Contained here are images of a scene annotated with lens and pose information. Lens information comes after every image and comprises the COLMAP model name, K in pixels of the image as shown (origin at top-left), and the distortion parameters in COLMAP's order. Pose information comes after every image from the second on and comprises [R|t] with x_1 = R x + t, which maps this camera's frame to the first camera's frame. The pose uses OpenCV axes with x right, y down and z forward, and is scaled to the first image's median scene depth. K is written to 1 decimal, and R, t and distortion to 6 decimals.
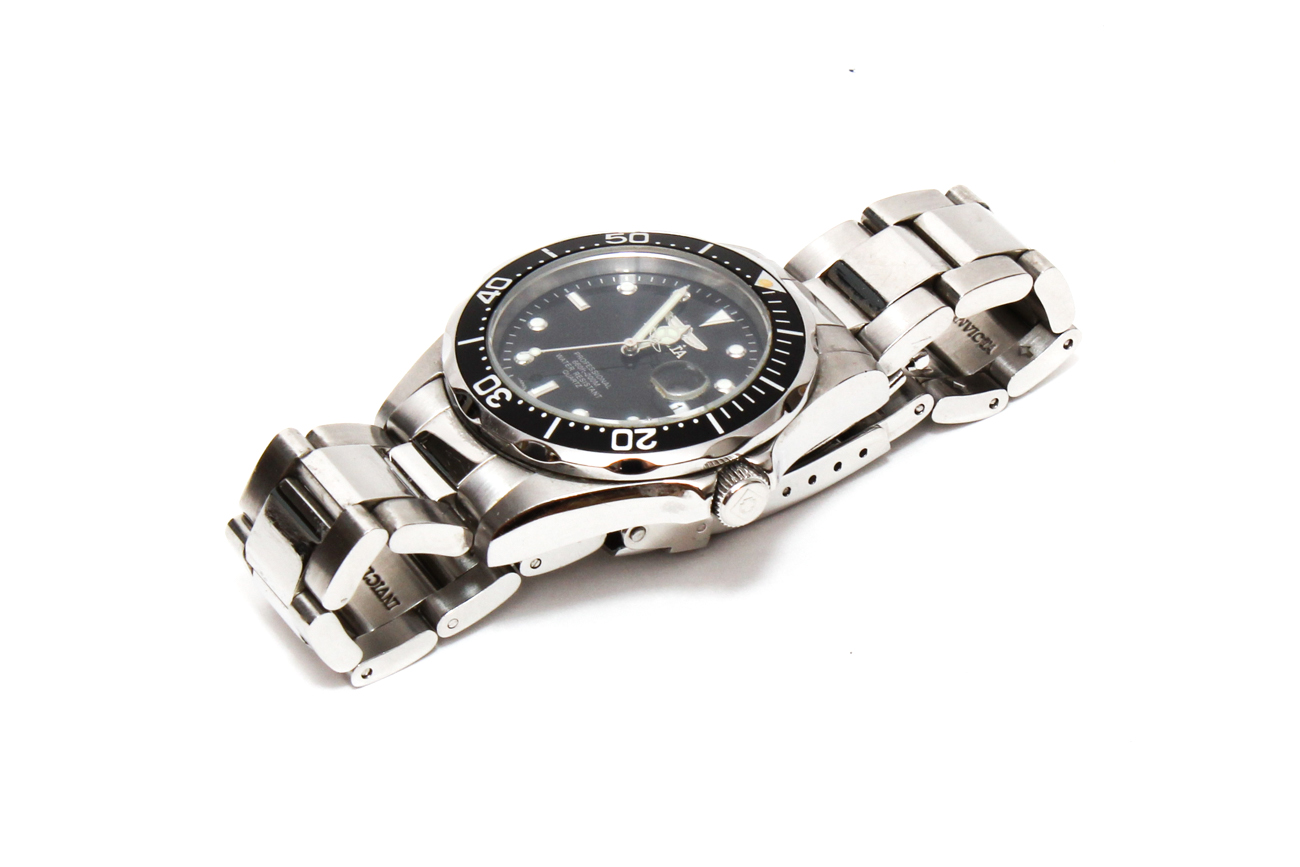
lens RADIAL K [[2350.6, 0, 641.5], [0, 2350.6, 431.5], [0, 0, 1]] dist [0.011662, 0.000000]
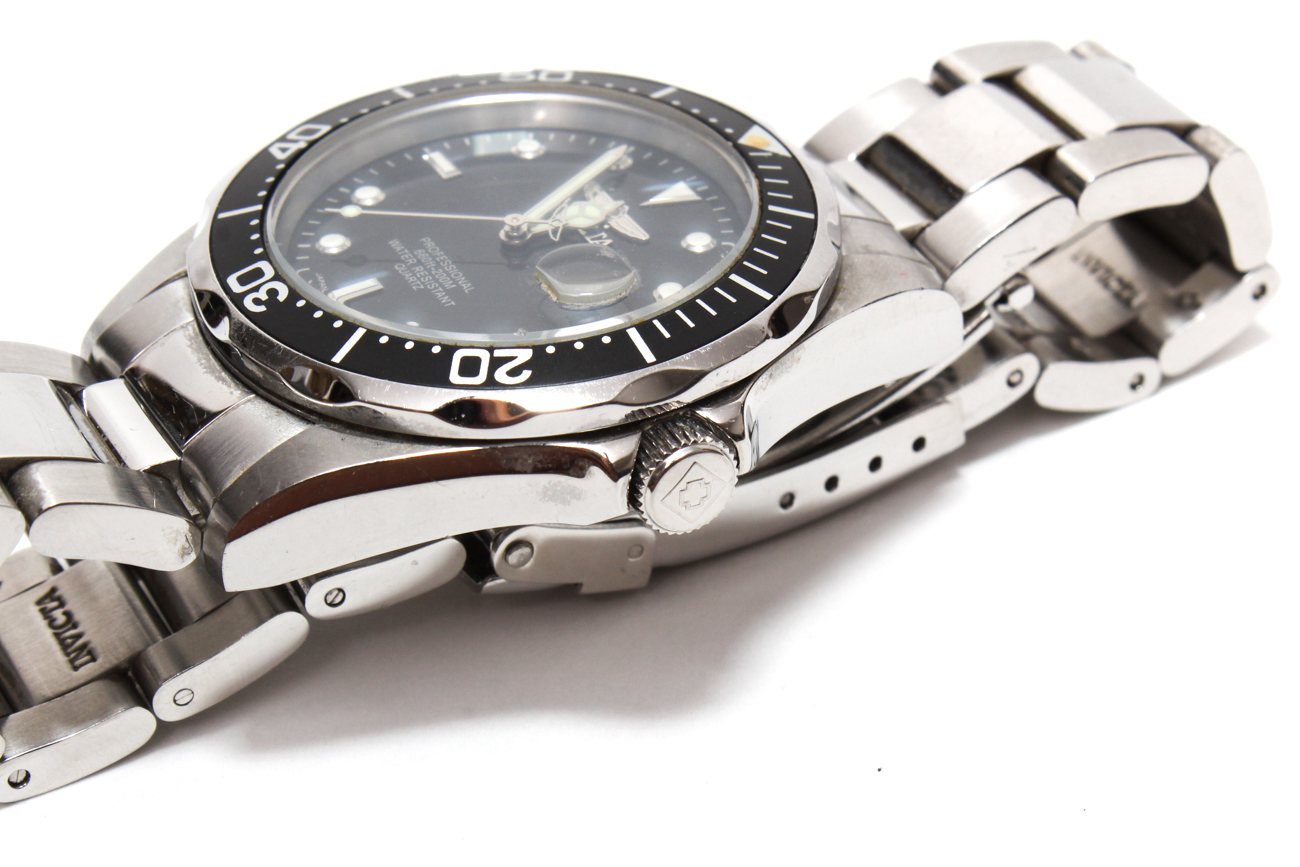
lens RADIAL K [[2350.6, 0, 701.0], [0, 2350.6, 499.1], [0, 0, 1]] dist [0.011662, 0.000000]
pose [[0.999289, 0.027760, -0.025514, 0.057590], [-0.028759, 0.998799, -0.039669, 0.051859], [0.024382, 0.040374, 0.998887, 0.422625]]
